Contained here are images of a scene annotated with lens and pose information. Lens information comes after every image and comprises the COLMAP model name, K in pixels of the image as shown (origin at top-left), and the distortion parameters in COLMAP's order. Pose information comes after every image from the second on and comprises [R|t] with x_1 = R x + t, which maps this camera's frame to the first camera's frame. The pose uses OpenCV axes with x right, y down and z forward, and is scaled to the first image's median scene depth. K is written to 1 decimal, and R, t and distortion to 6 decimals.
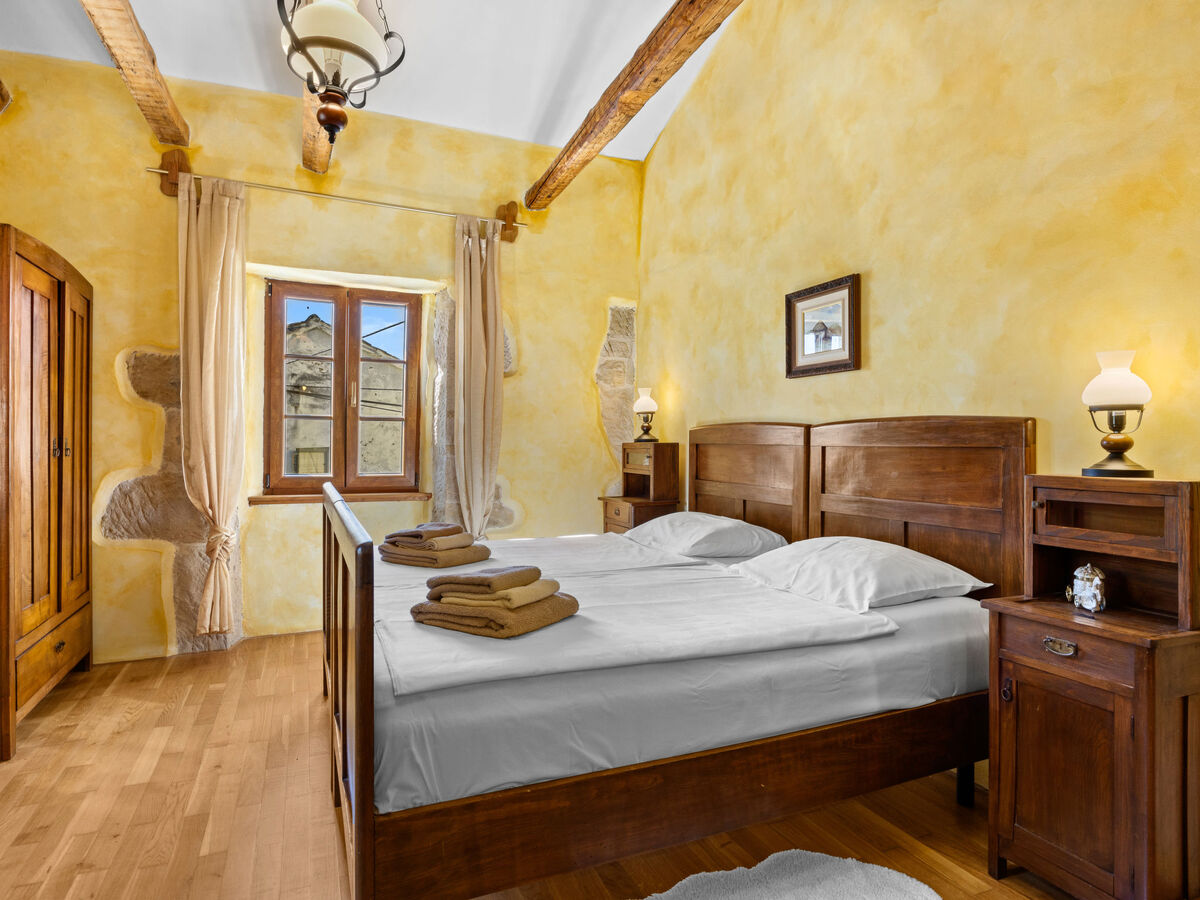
lens RADIAL K [[682.8, 0, 600.4], [0, 682.8, 448.5], [0, 0, 1]] dist [-0.006042, -0.001208]
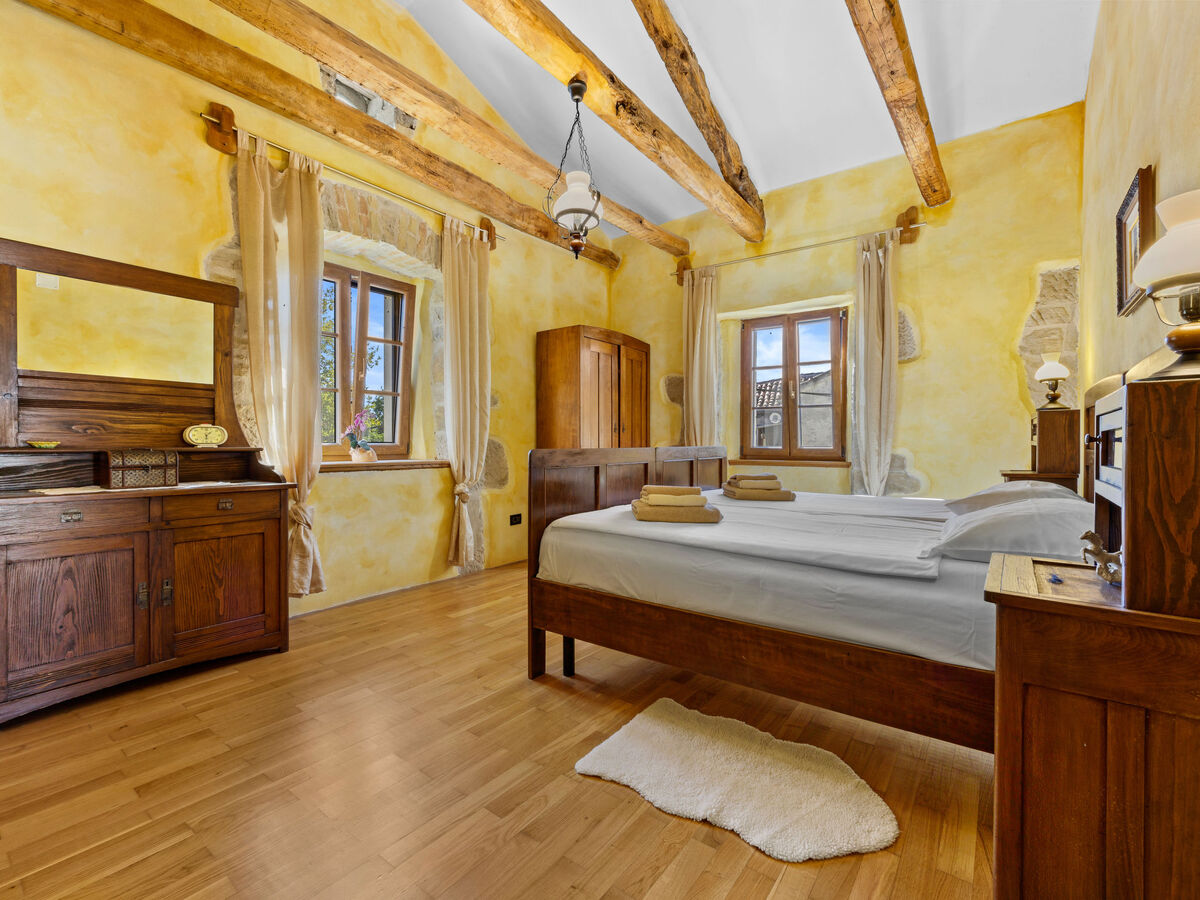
lens RADIAL K [[537.5, 0, 604.2], [0, 537.5, 452.5], [0, 0, 1]] dist [-0.006208, 0.001853]
pose [[0.496944, 0.007561, -0.867750, 0.408189], [-0.002721, 0.999971, 0.007155, 0.043745], [0.867778, -0.001194, 0.496950, 0.114654]]
